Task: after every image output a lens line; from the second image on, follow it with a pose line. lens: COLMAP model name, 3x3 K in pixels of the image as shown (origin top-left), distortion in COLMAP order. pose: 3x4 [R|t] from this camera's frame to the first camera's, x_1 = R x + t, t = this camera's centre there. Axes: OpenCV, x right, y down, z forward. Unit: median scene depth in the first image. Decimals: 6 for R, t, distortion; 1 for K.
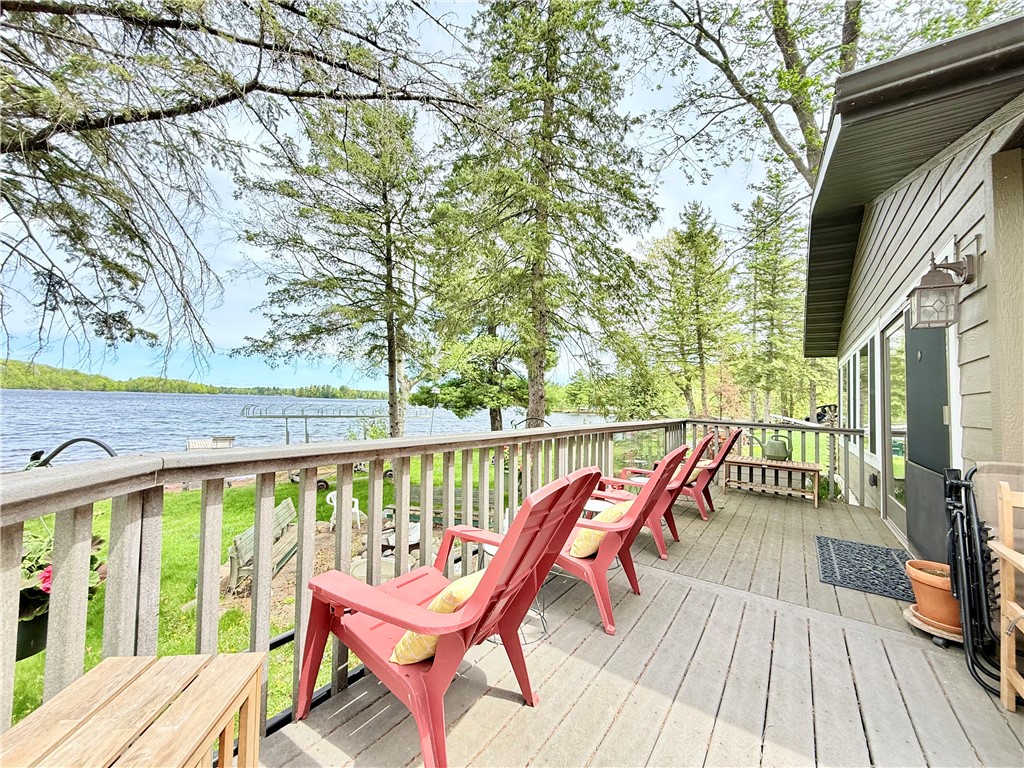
lens RADIAL K [[406.8, 0, 510.1], [0, 406.8, 384.8], [0, 0, 1]] dist [0.000572, -0.000382]
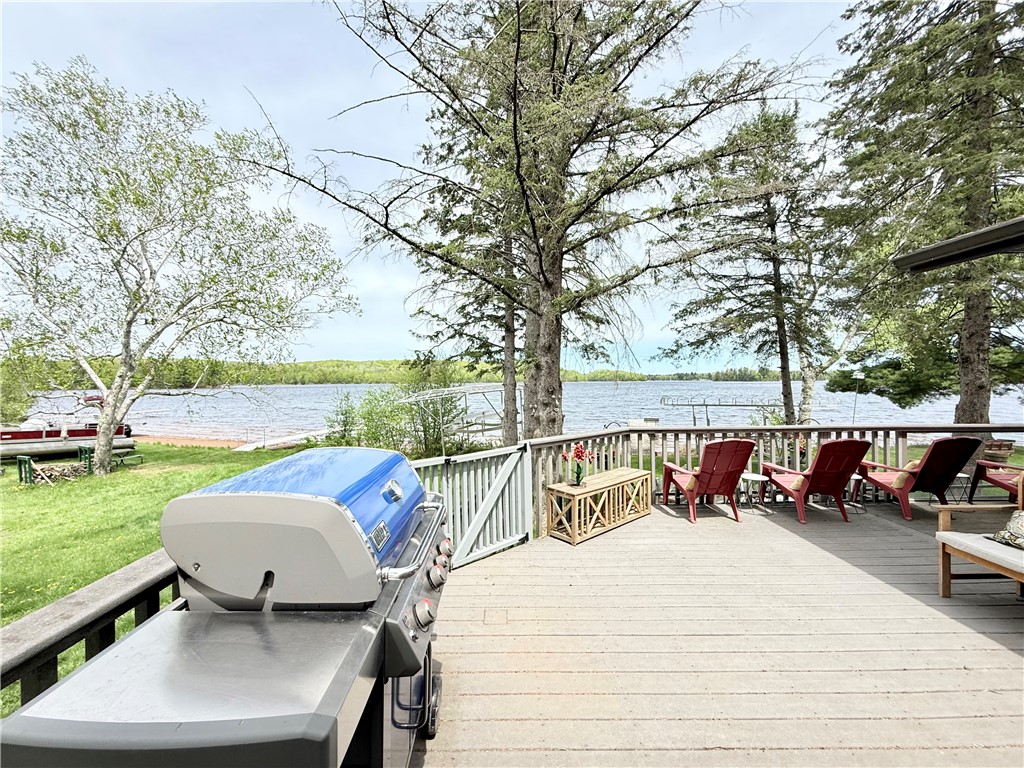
lens RADIAL K [[406.8, 0, 510.1], [0, 406.8, 384.8], [0, 0, 1]] dist [0.000572, -0.000382]
pose [[0.583510, -0.026254, -0.811682, 0.148769], [0.058890, 0.998214, 0.010049, -0.030445], [0.809968, -0.053664, 0.584014, -0.195139]]
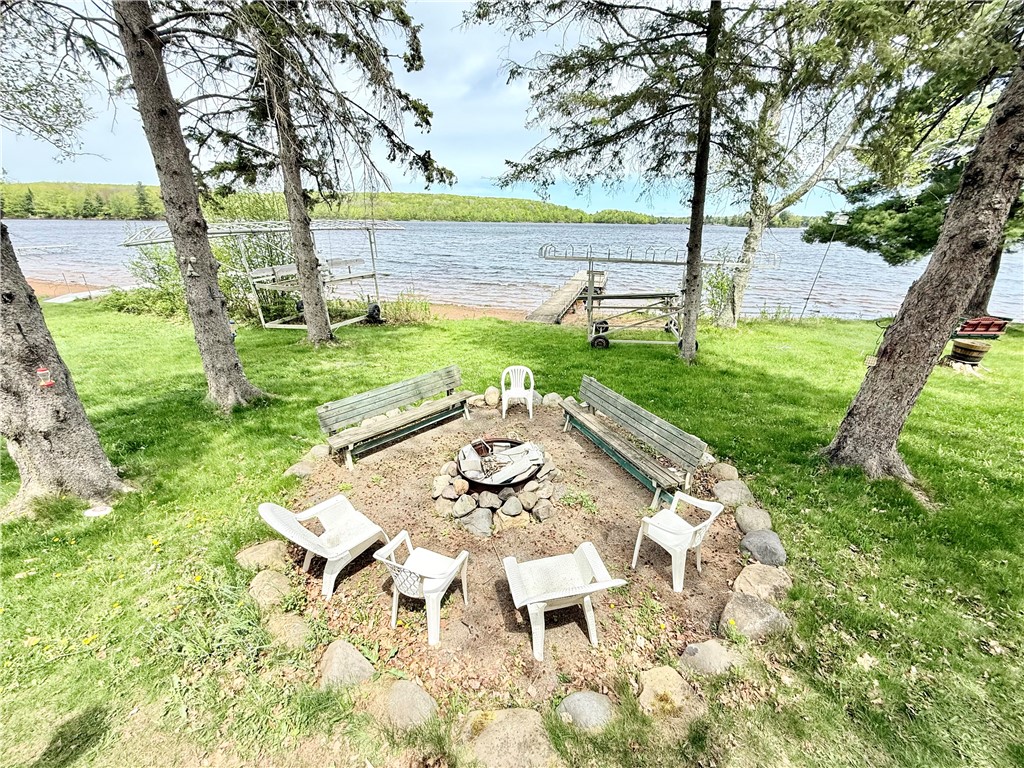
lens RADIAL K [[408.2, 0, 501.0], [0, 408.2, 378.5], [0, 0, 1]] dist [-0.000206, -0.000144]
pose [[0.563027, 0.278991, -0.777924, 0.121062], [0.036140, 0.932084, 0.360434, -0.003184], [0.825648, -0.231048, 0.514706, 0.359692]]
